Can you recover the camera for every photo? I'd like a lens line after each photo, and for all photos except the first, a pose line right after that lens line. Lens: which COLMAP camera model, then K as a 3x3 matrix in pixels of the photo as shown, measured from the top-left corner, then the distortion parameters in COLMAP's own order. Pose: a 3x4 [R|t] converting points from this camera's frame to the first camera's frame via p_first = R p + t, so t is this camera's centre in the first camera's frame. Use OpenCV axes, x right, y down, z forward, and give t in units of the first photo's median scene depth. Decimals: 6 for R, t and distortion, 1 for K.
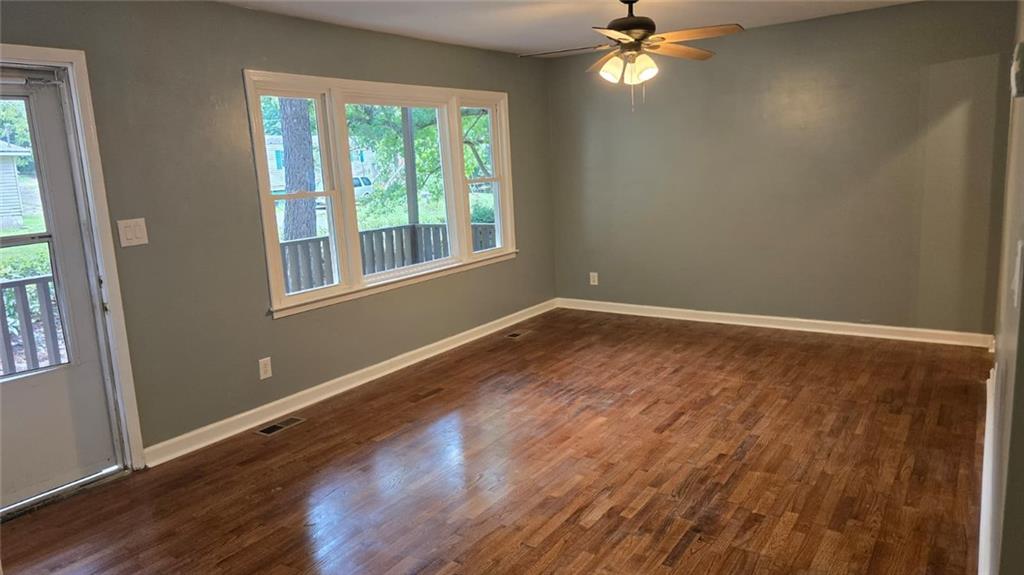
lens RADIAL K [[694.4, 0, 505.7], [0, 694.4, 283.5], [0, 0, 1]] dist [0.094393, -0.103435]
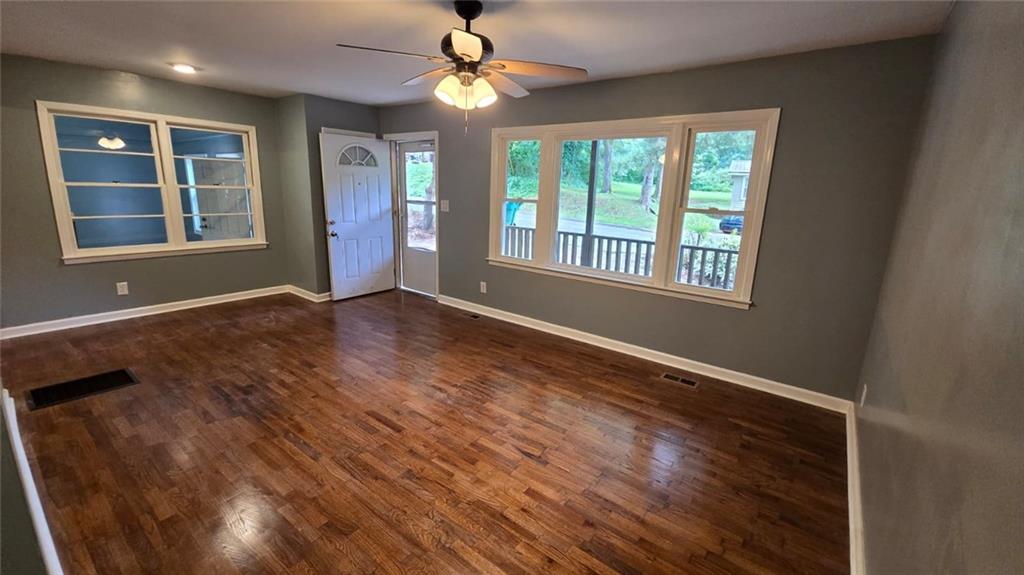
lens RADIAL K [[421.5, 0, 514.6], [0, 421.5, 284.3], [0, 0, 1]] dist [-0.000326, 0.000042]
pose [[-0.052302, 0.269179, -0.961669, 0.796740], [-0.205658, 0.939442, 0.274142, -0.231423], [0.977225, 0.212113, 0.006224, 1.127809]]
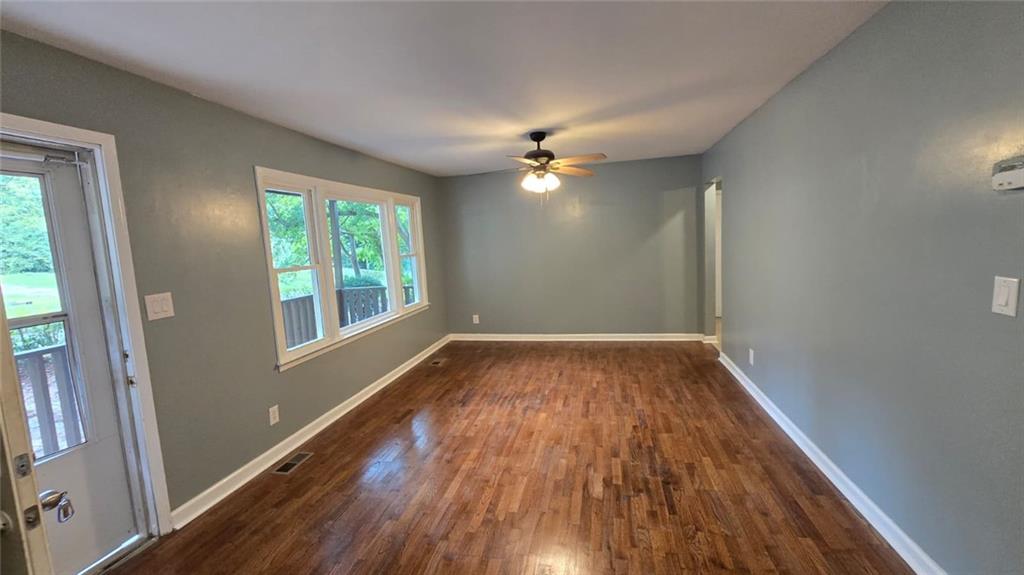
lens RADIAL K [[421.5, 0, 514.6], [0, 421.5, 284.3], [0, 0, 1]] dist [-0.000326, 0.000042]
pose [[0.922712, -0.040398, 0.383366, -0.243678], [0.073220, 0.994756, -0.071406, -0.018171], [-0.378471, 0.093958, 0.920832, 0.185442]]
